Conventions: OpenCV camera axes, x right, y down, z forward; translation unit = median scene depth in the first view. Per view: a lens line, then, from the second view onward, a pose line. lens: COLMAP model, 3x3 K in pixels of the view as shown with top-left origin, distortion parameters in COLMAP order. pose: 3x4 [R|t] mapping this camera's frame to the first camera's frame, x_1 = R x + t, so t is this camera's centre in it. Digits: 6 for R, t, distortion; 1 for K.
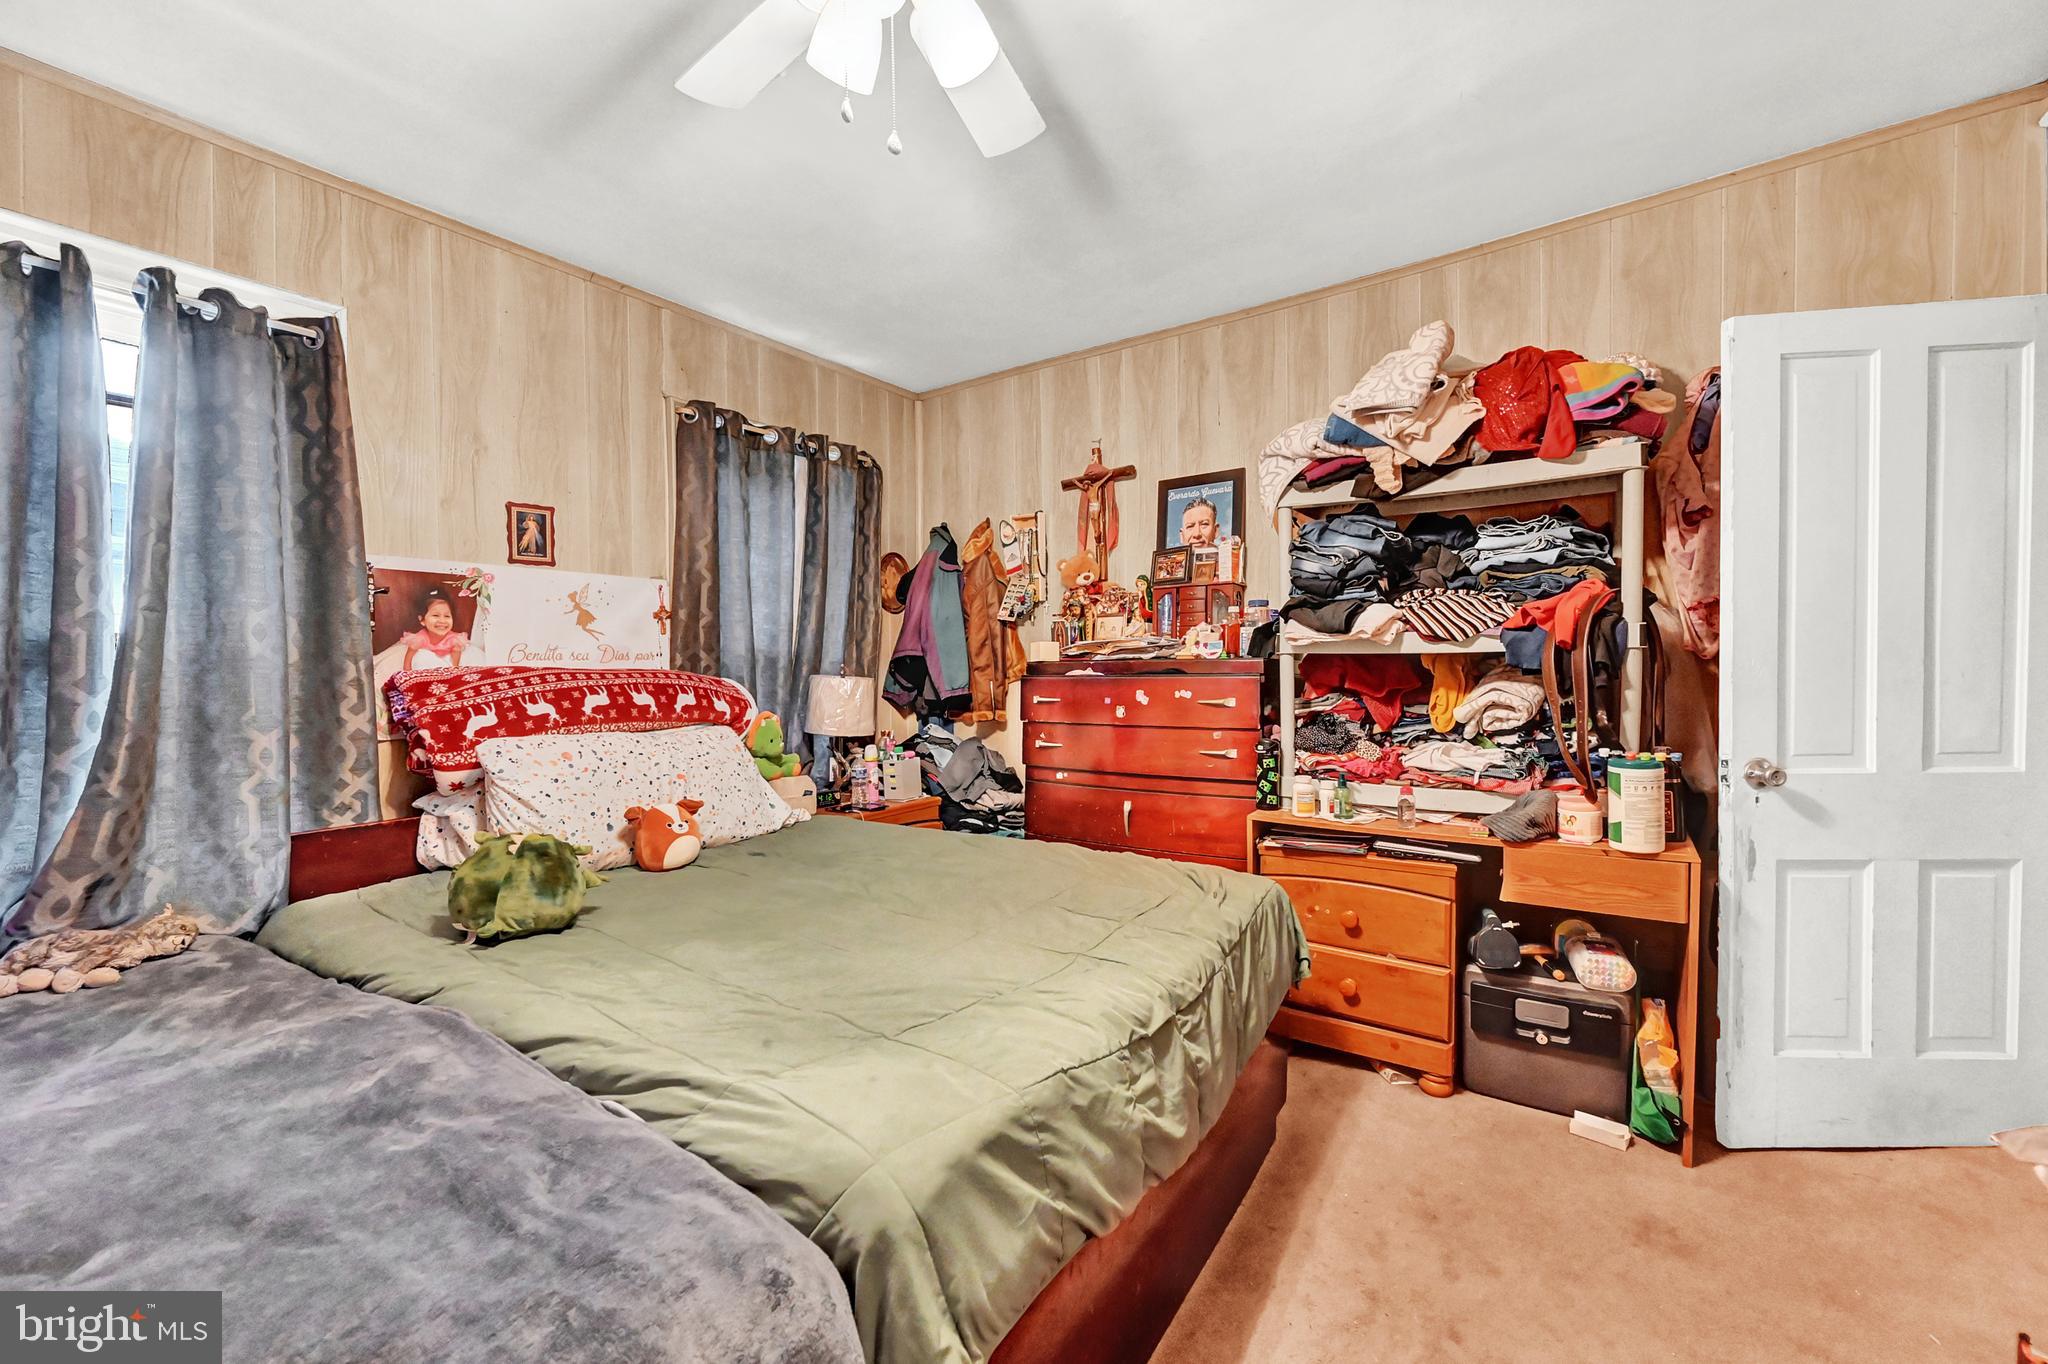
lens RADIAL K [[839.6, 0, 1025.1], [0, 839.6, 684.3], [0, 0, 1]] dist [-0.001029, -0.000193]
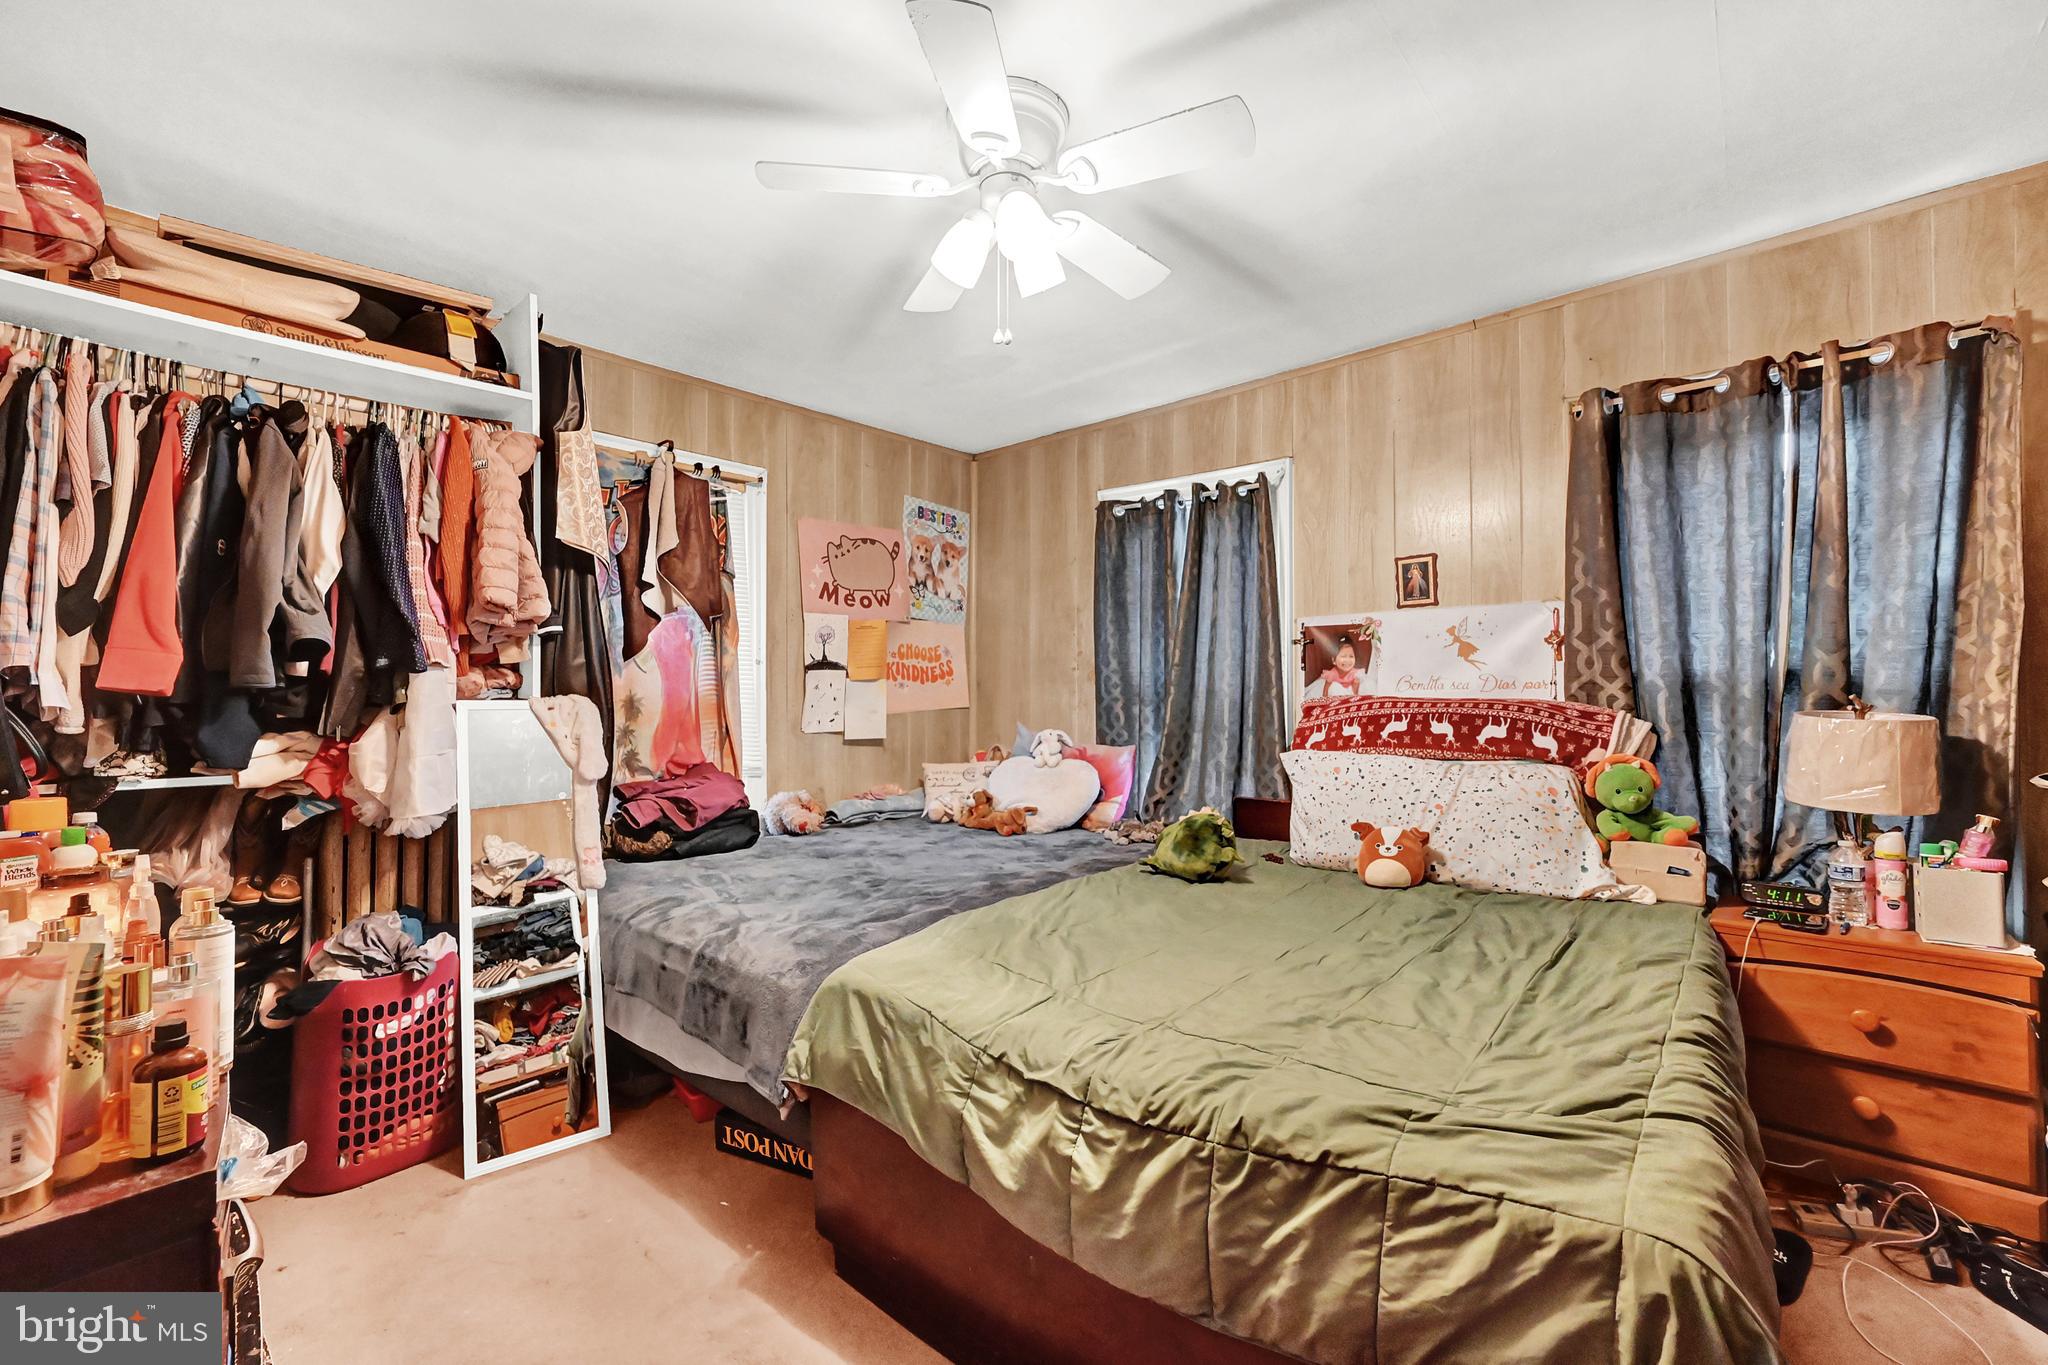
lens RADIAL K [[839.6, 0, 1025.5], [0, 839.6, 677.5], [0, 0, 1]] dist [-0.001029, -0.000193]
pose [[-0.118148, -0.010791, -0.992937, 0.629463], [-0.020314, 0.999758, -0.008448, -0.025504], [0.992788, 0.019172, -0.118338, 0.613308]]
